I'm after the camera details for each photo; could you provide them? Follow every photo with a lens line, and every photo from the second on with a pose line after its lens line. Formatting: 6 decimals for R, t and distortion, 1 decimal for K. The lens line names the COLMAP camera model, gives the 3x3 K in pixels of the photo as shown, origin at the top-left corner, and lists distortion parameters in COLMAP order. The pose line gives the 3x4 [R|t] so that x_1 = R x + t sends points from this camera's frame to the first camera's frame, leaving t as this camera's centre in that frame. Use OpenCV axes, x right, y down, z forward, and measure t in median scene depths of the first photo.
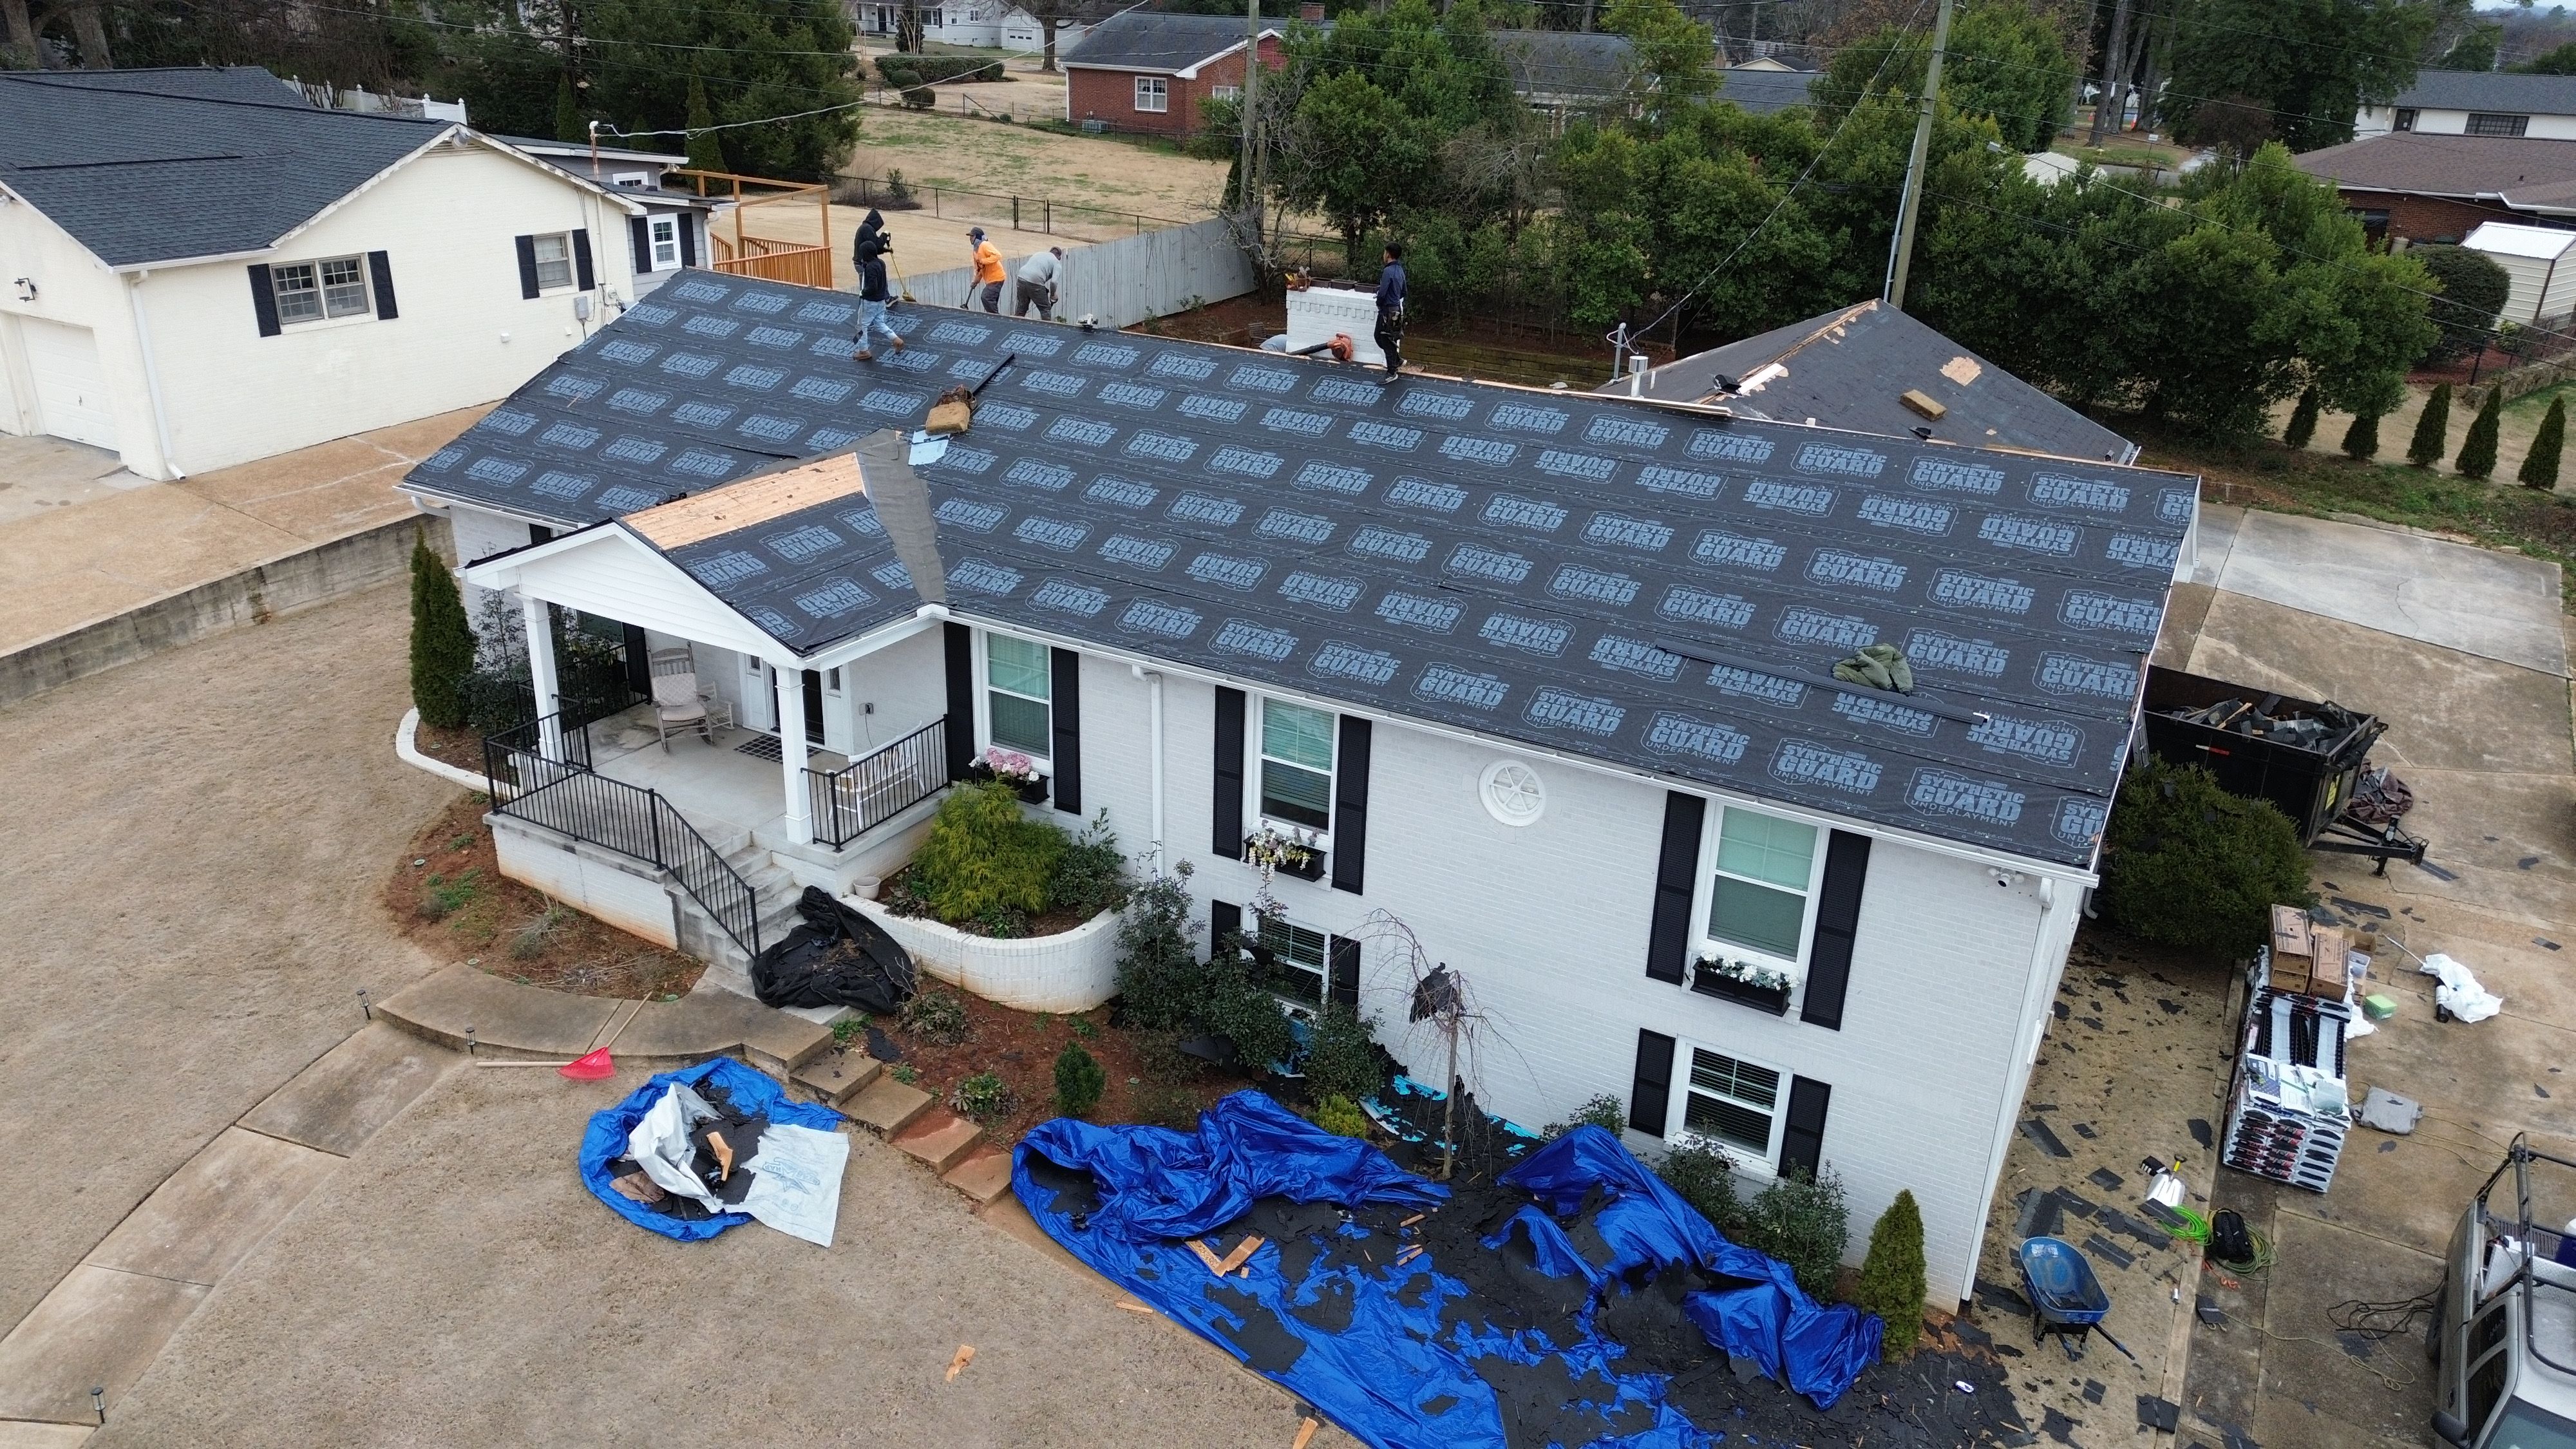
lens RADIAL K [[1817.8, 0, 1295.3], [0, 1817.8, 717.0], [0, 0, 1]] dist [0.077860, -0.078379]
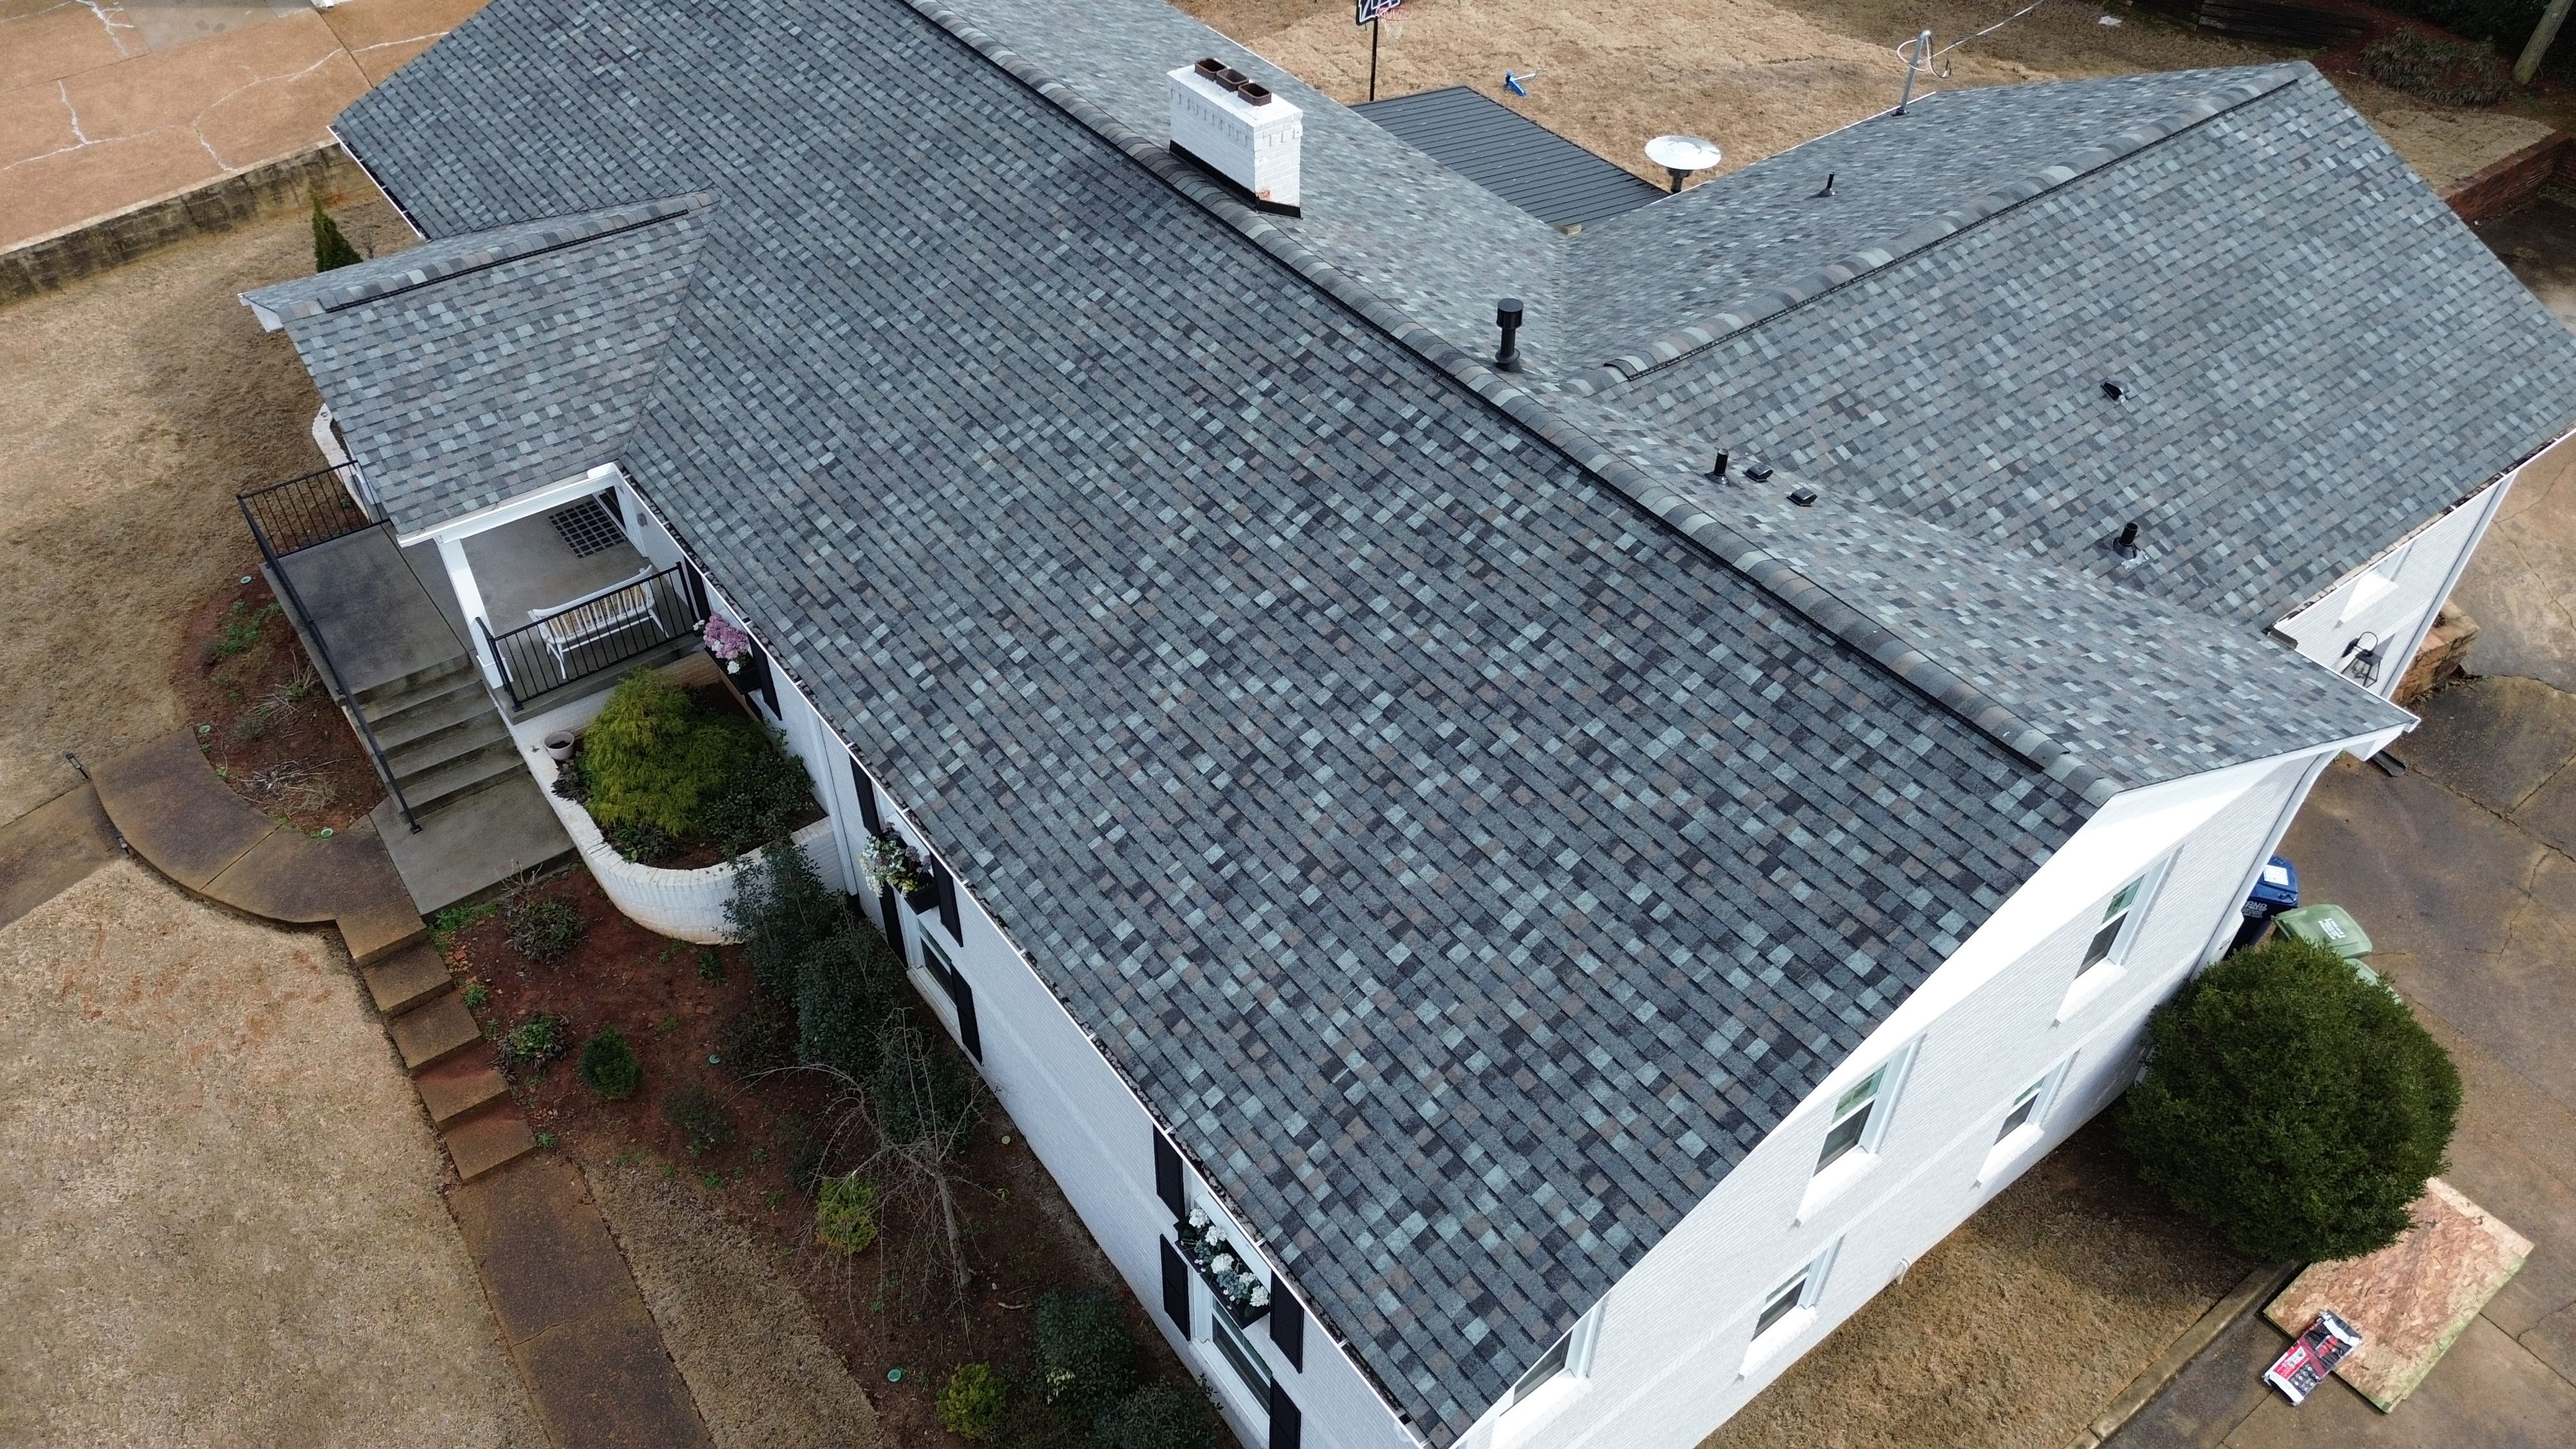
lens RADIAL K [[1817.8, 0, 1295.2], [0, 1817.8, 728.4], [0, 0, 1]] dist [0.077860, -0.078379]
pose [[0.912997, 0.264510, -0.310599, 0.382242], [-0.140661, 0.918745, 0.368947, -0.302953], [0.382951, -0.293158, 0.876018, 0.326913]]
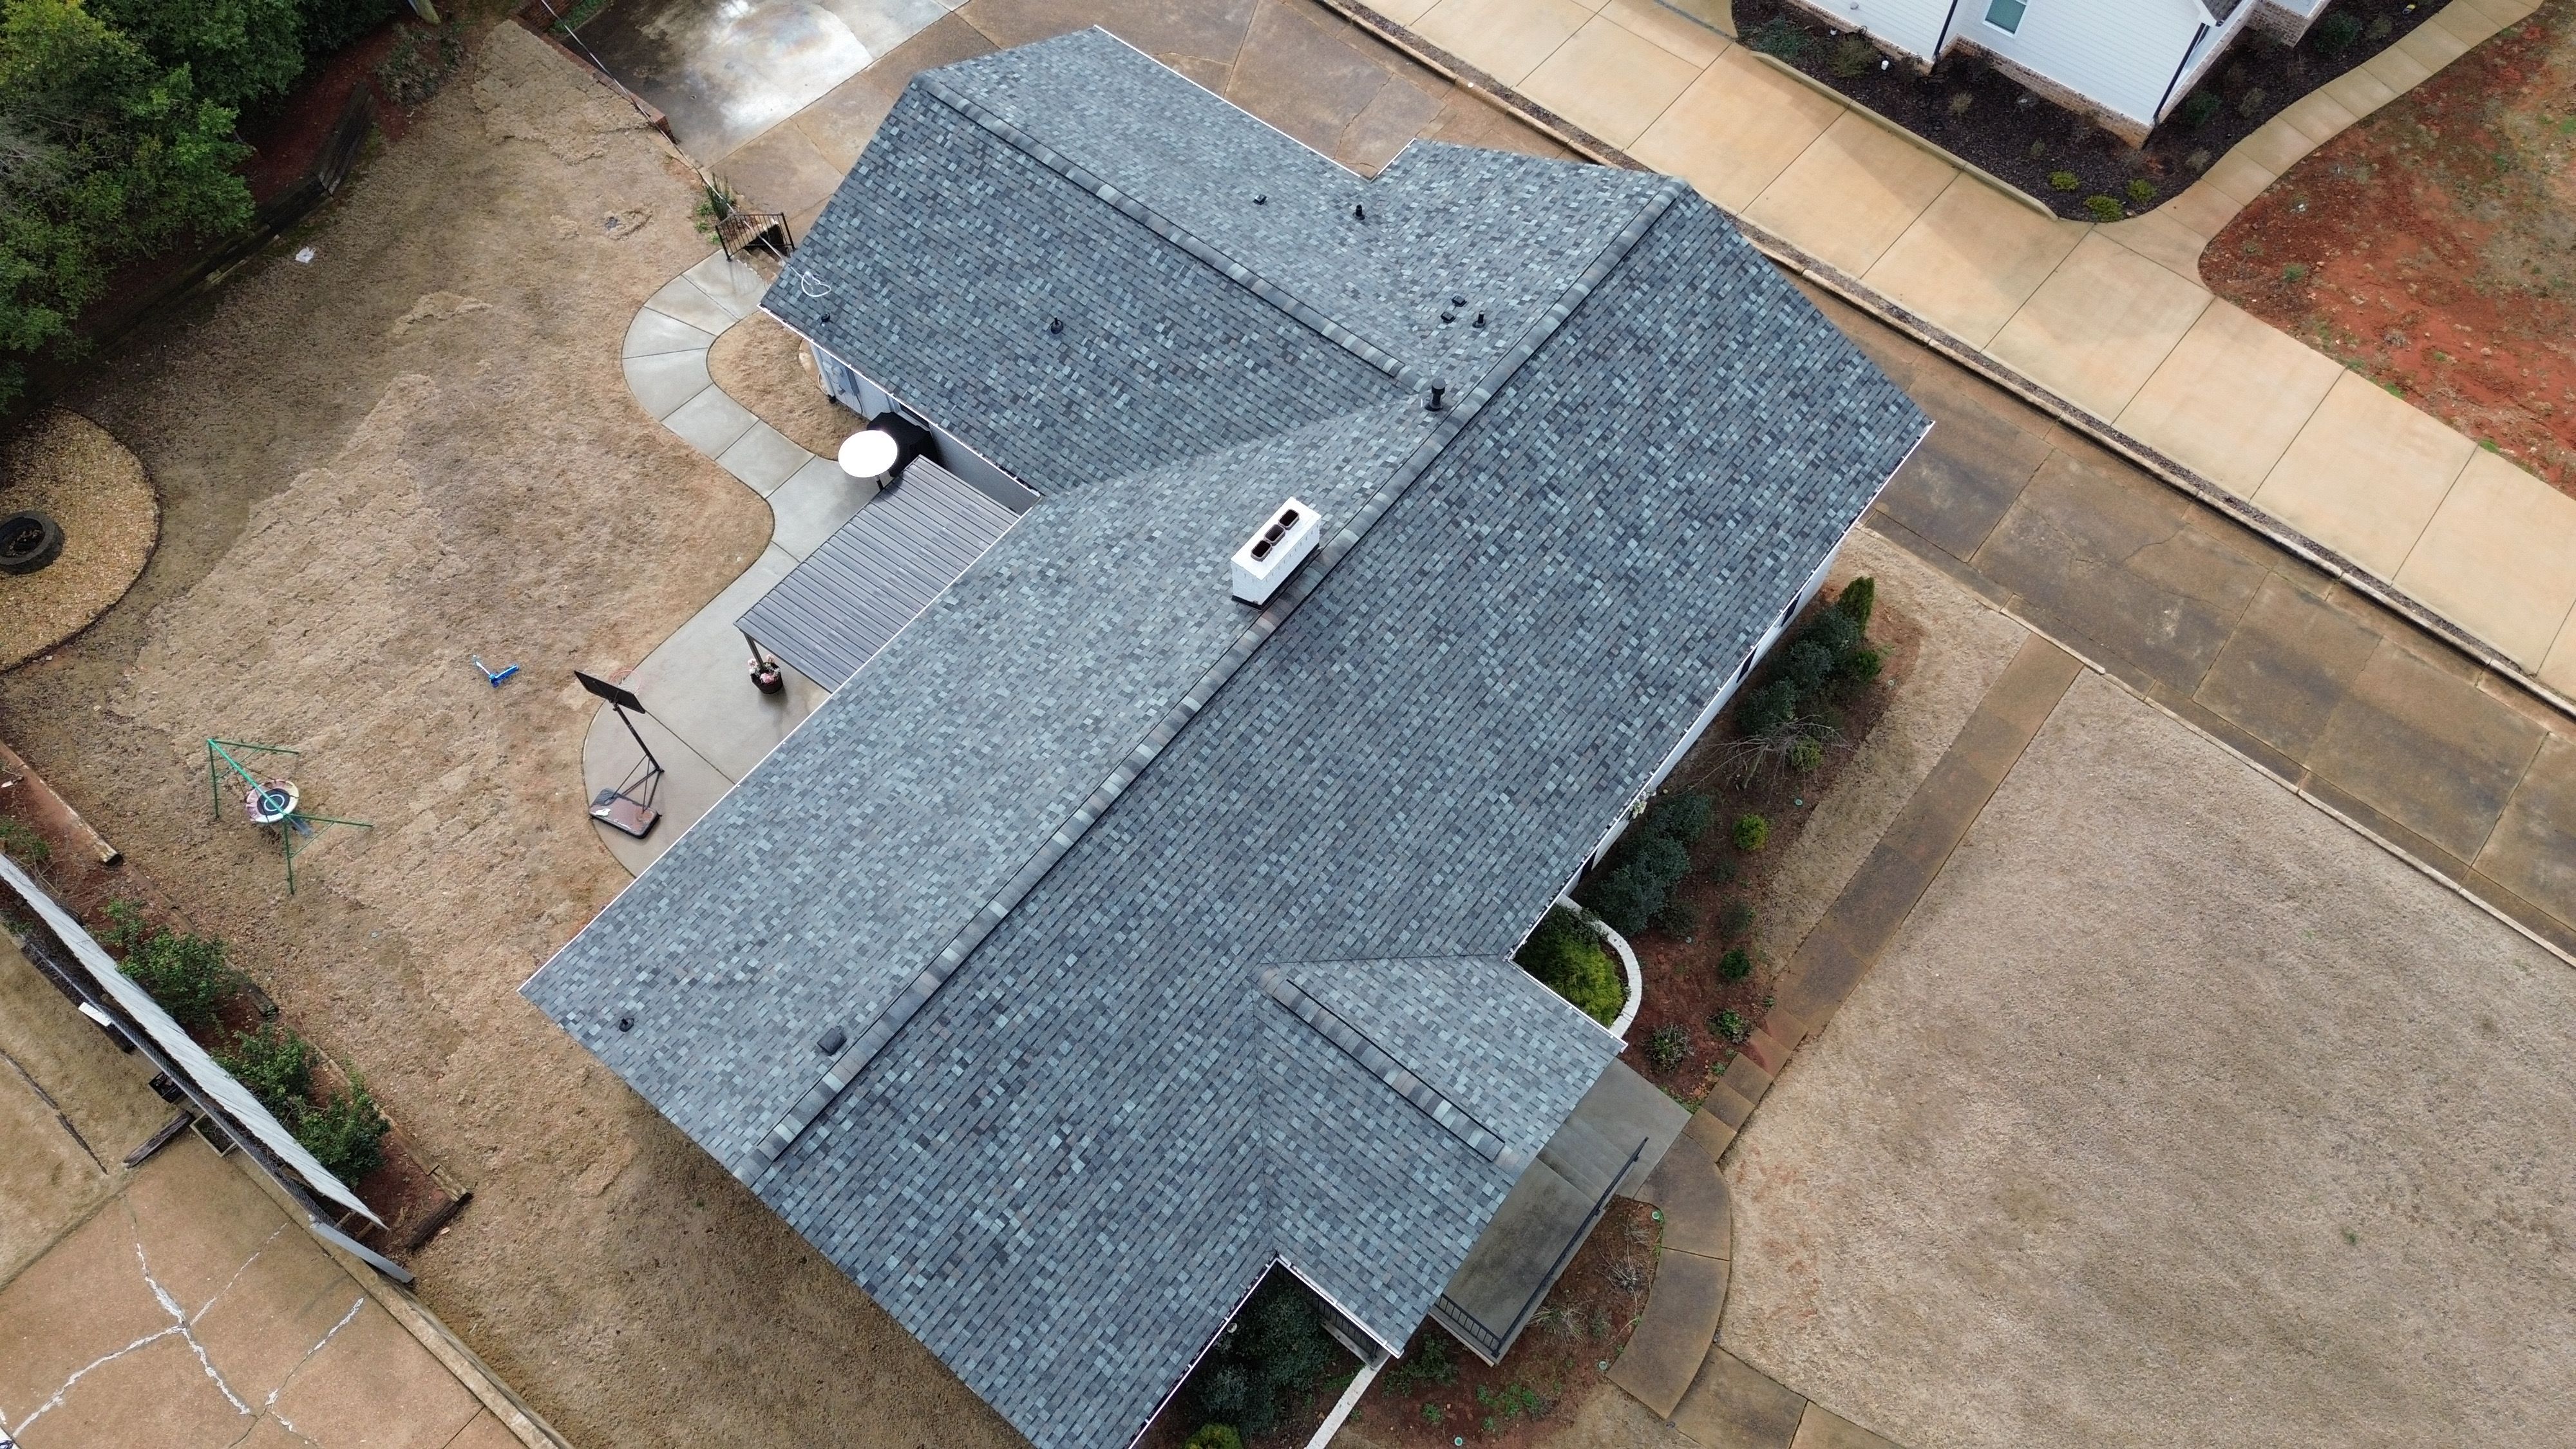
lens RADIAL K [[1817.8, 0, 1290.4], [0, 1817.8, 728.3], [0, 0, 1]] dist [0.077860, -0.078379]
pose [[0.164743, -0.880361, 0.444775, -0.634454], [0.384200, 0.472596, 0.793123, -1.176463], [-0.908433, 0.040221, 0.416091, 0.592105]]
